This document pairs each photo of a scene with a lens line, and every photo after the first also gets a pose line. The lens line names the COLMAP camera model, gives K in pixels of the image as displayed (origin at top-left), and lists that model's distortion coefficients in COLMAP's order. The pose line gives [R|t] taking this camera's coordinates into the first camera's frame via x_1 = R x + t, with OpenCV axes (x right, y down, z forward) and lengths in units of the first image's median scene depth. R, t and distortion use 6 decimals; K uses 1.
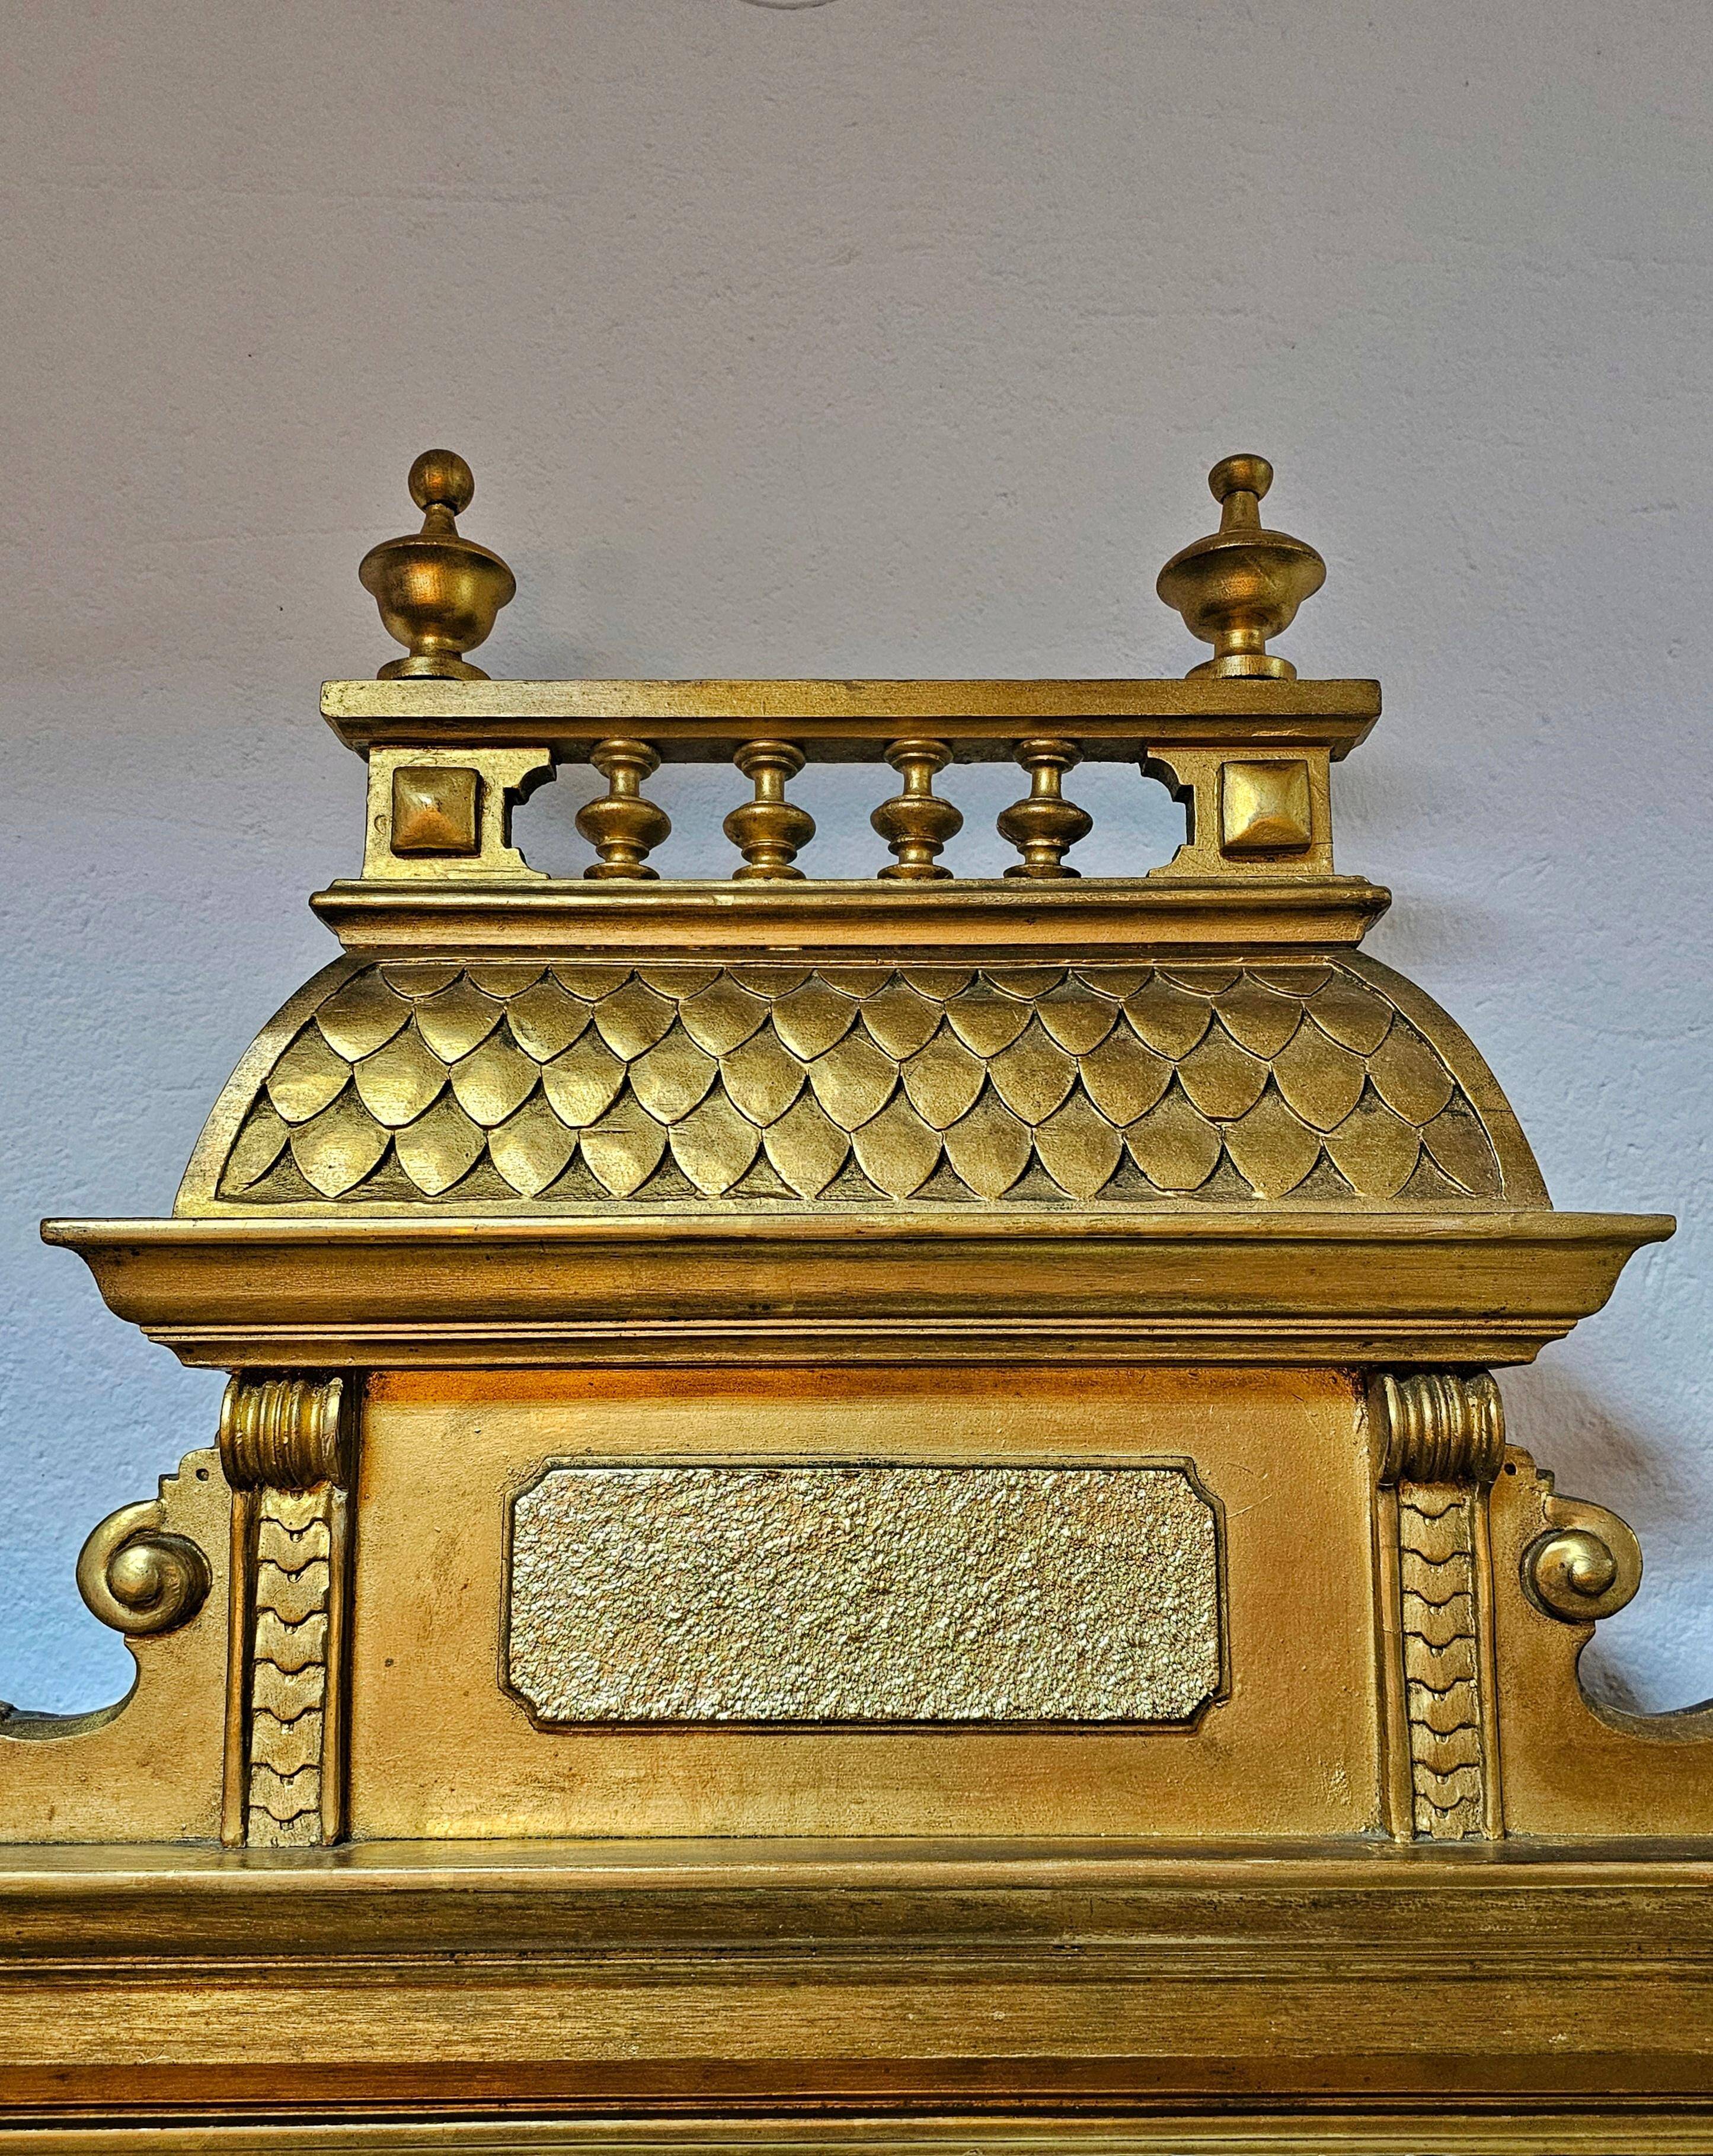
lens RADIAL K [[1716.9, 0, 874.5], [0, 1716.9, 1118.2], [0, 0, 1]] dist [0.111971, -0.150280]
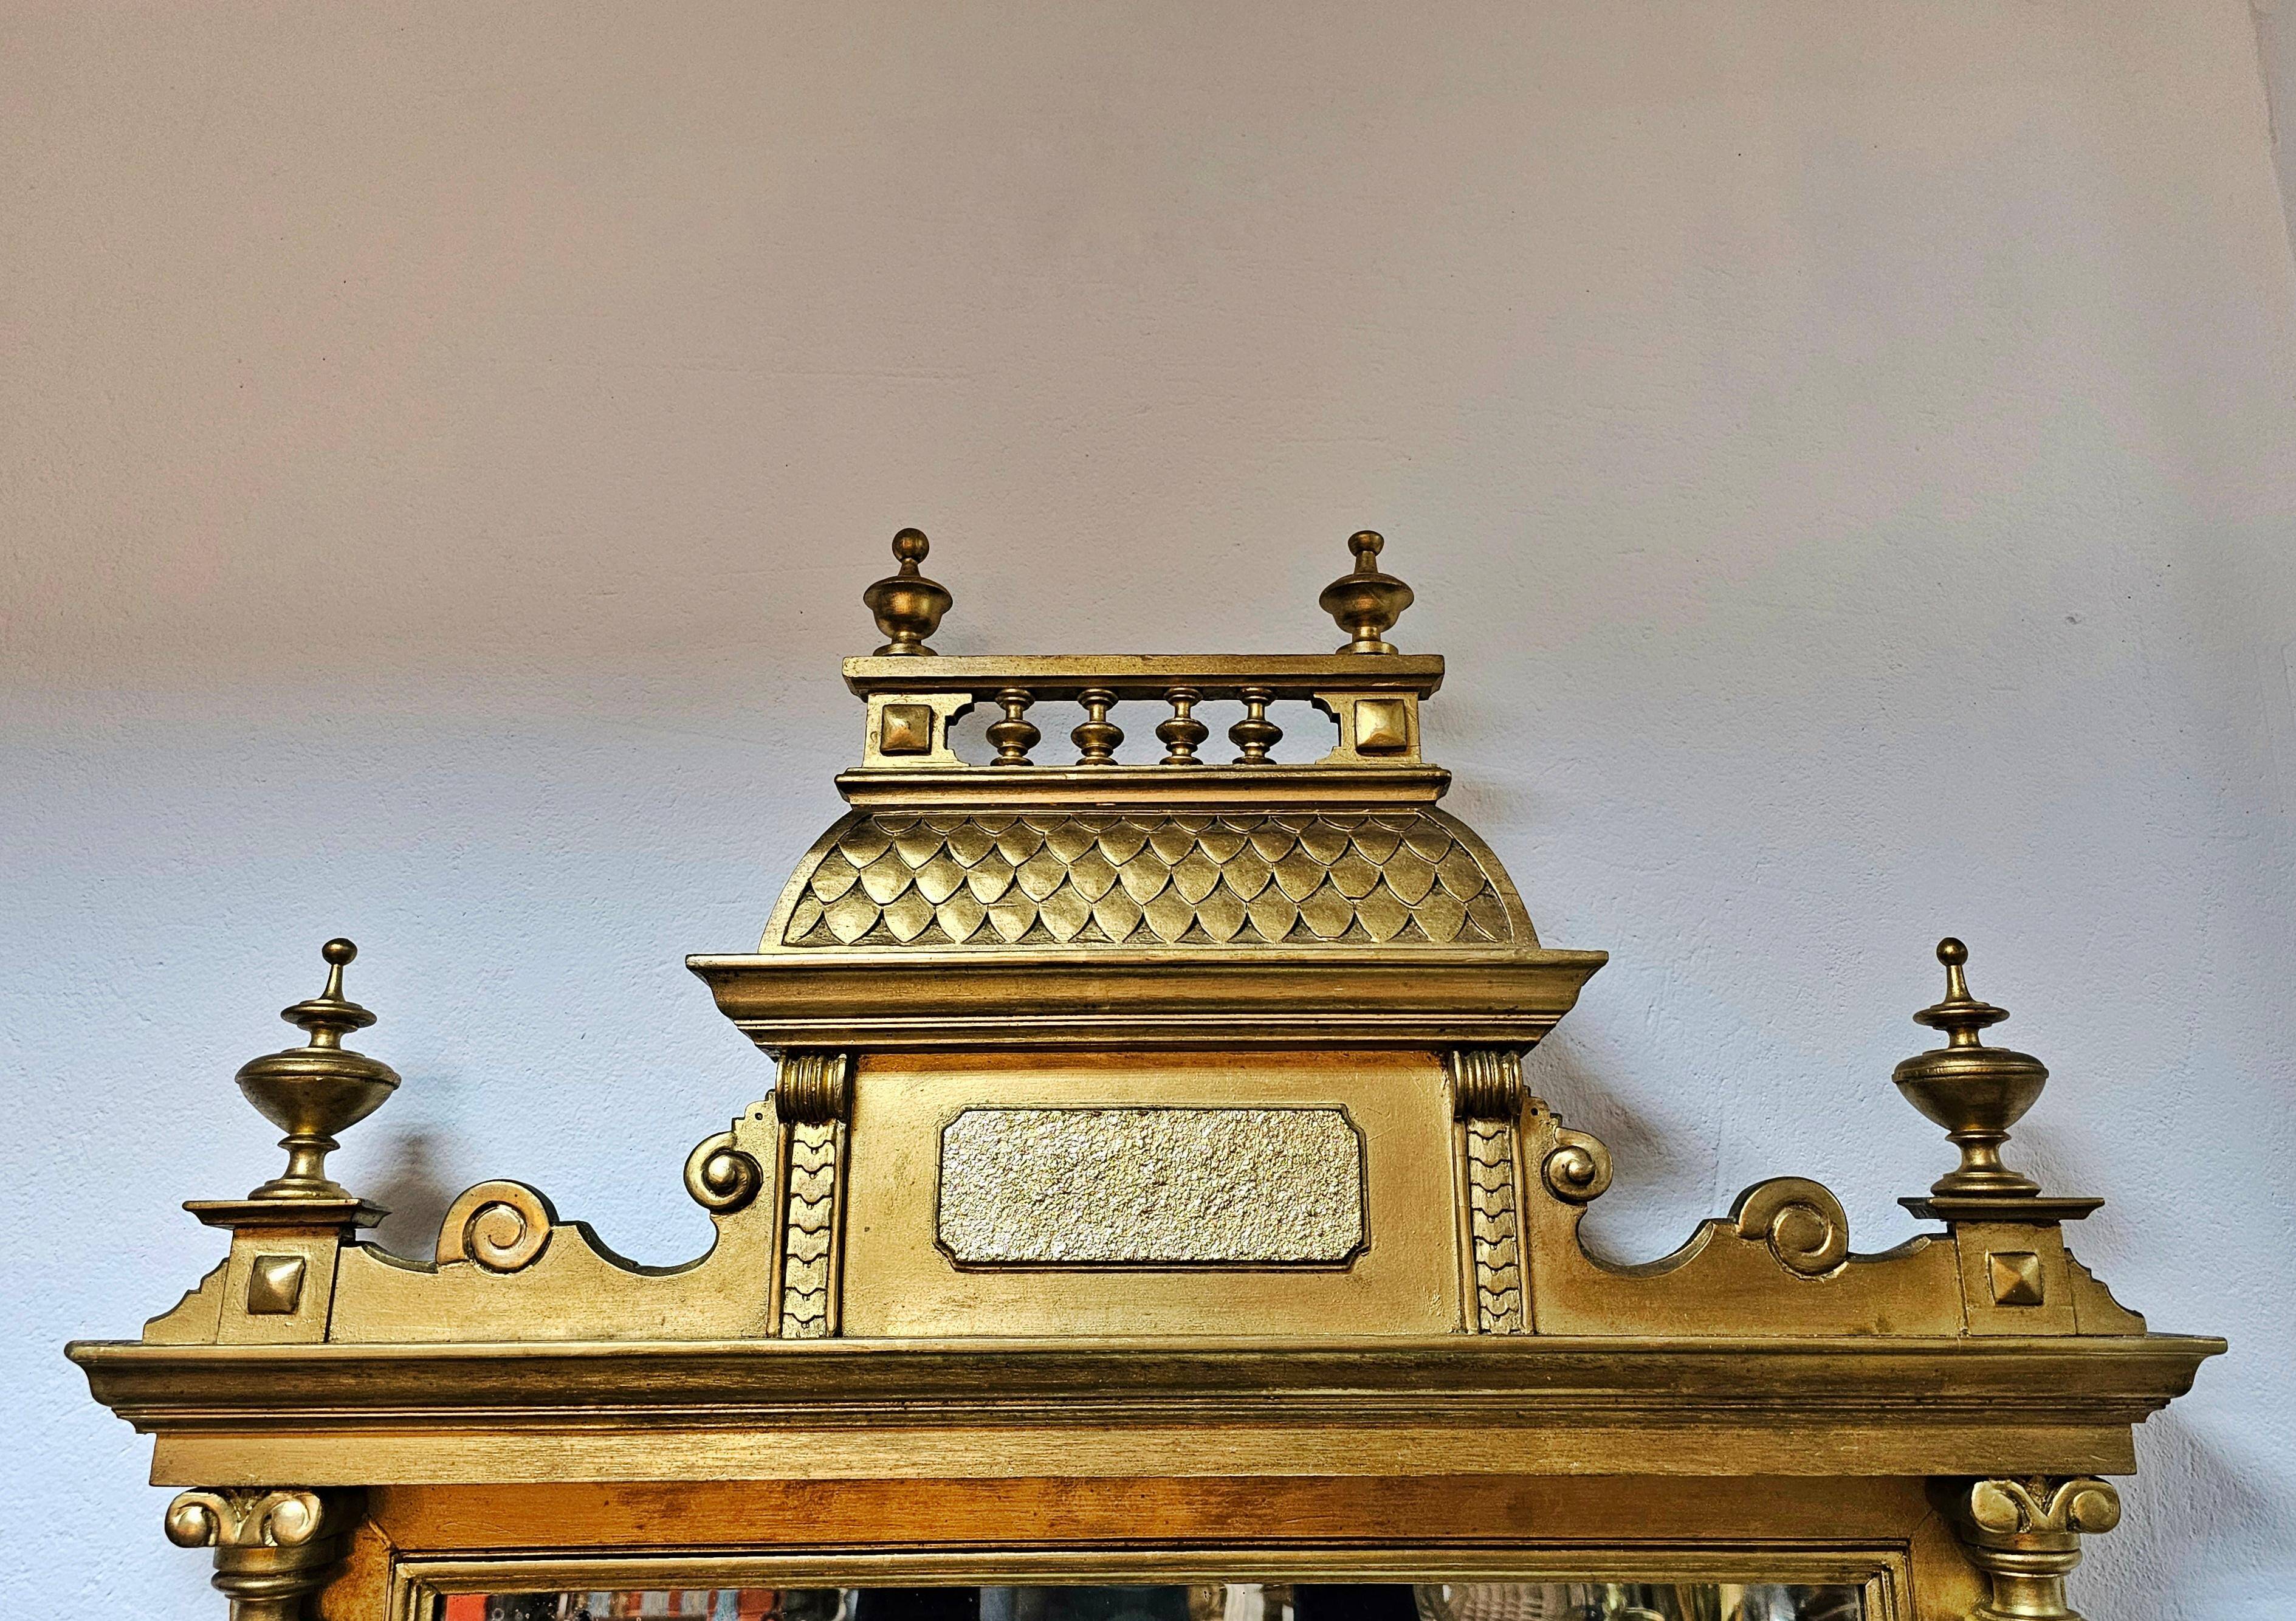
lens RADIAL K [[1760.1, 0, 1181.3], [0, 1760.1, 757.6], [0, 0, 1]] dist [0.039032, -0.004616]
pose [[0.999989, -0.001902, -0.004365, 0.031852], [0.001115, 0.984792, -0.173735, 0.162962], [0.004629, 0.173729, 0.984783, -0.755638]]
